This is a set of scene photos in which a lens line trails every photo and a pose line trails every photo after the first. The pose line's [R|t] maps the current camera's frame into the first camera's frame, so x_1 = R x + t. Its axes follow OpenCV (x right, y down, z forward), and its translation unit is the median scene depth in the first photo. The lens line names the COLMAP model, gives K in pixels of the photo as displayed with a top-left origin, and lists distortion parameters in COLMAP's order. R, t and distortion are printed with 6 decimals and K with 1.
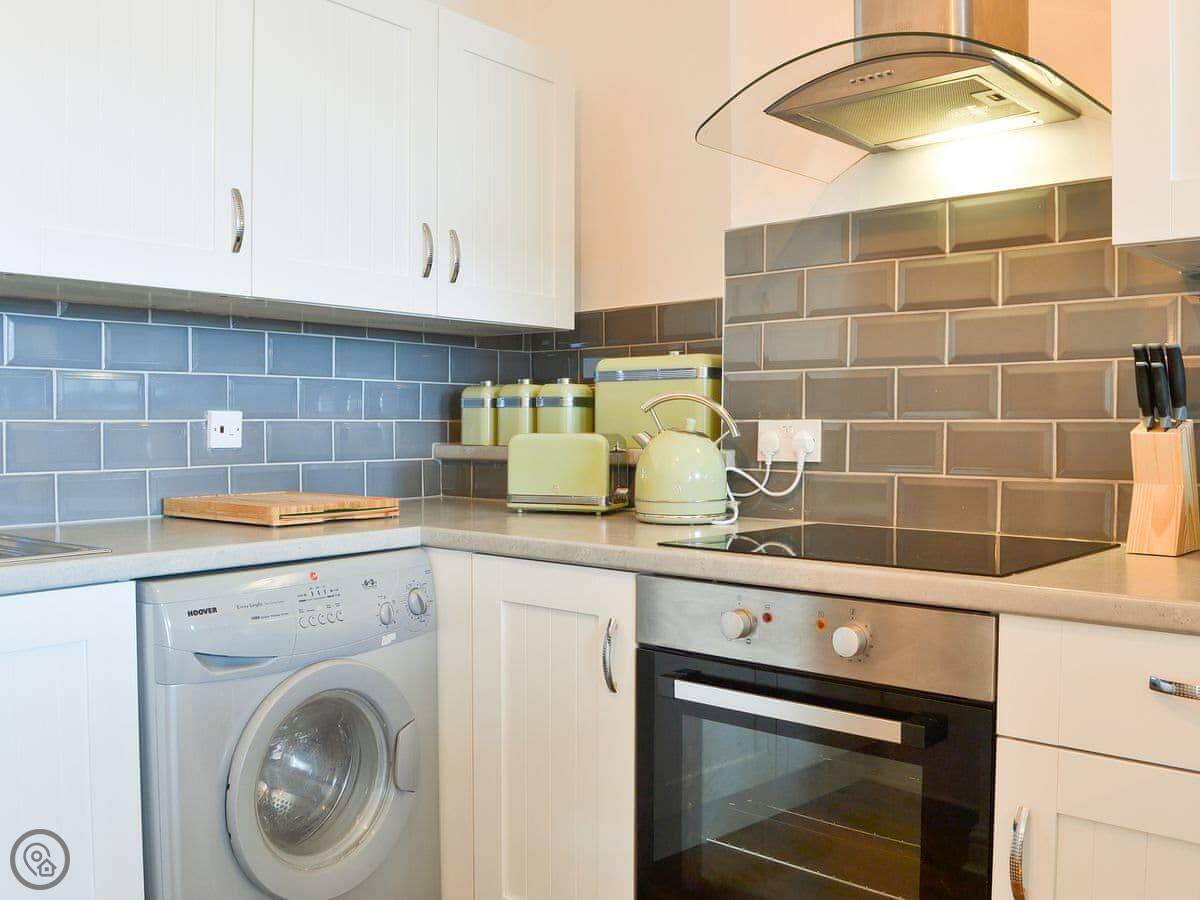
lens RADIAL K [[1116.8, 0, 559.2], [0, 1116.8, 452.7], [0, 0, 1]] dist [-0.077708, -0.007333]
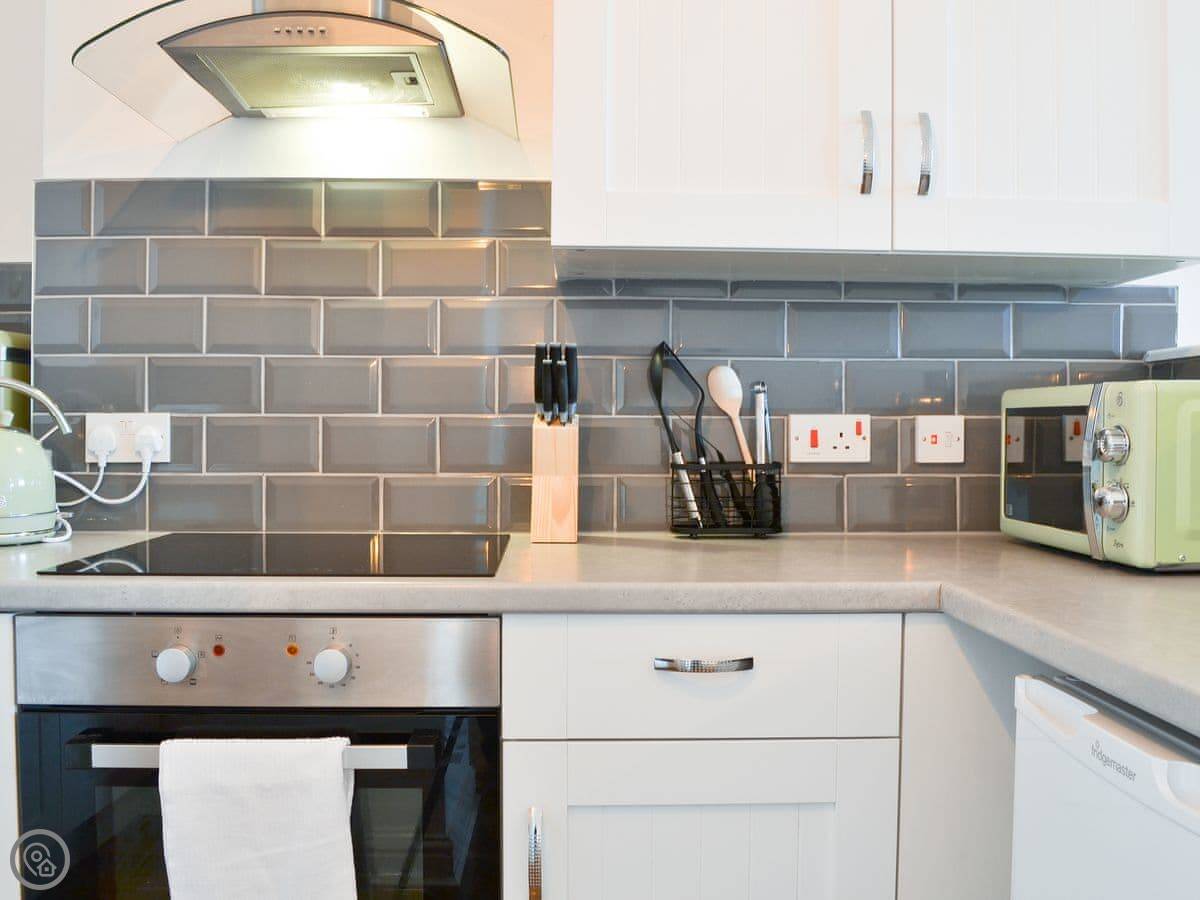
lens RADIAL K [[1116.8, 0, 559.2], [0, 1116.8, 452.7], [0, 0, 1]] dist [-0.077708, -0.007333]
pose [[0.695339, -0.017357, 0.718472, -0.180593], [0.014185, 0.999845, 0.010427, -0.003724], [-0.718542, 0.002941, 0.695478, 0.189943]]
